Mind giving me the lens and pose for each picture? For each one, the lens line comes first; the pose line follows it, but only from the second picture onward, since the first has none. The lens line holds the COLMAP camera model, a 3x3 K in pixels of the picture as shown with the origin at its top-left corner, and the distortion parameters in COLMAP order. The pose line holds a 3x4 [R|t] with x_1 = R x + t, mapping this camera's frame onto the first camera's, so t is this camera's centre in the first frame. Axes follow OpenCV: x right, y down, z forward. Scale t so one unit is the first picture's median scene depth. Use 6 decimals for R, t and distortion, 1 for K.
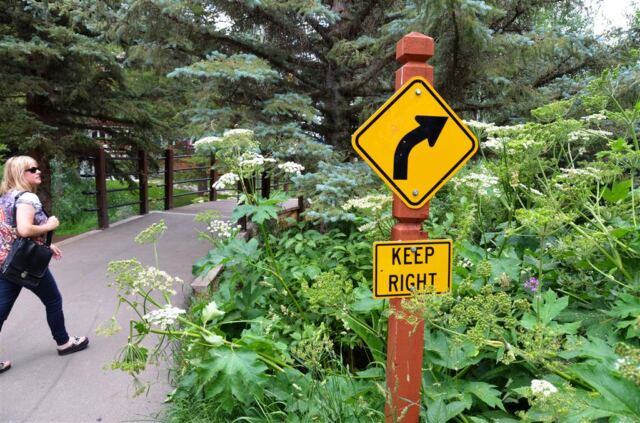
lens RADIAL K [[529.4, 0, 318.8], [0, 529.4, 212.7], [0, 0, 1]] dist [-0.138706, 0.035549]
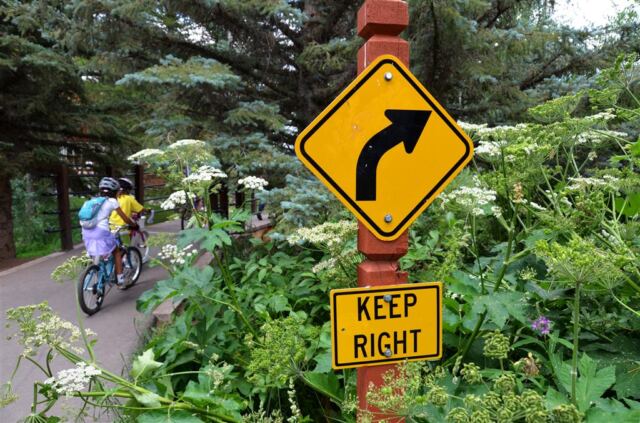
lens RADIAL K [[529.4, 0, 322.3], [0, 529.4, 208.9], [0, 0, 1]] dist [-0.138706, 0.035549]
pose [[0.998963, -0.022723, 0.039442, 0.028629], [0.023924, 0.999256, -0.030246, -0.013354], [-0.038725, 0.031158, 0.998764, 0.125534]]
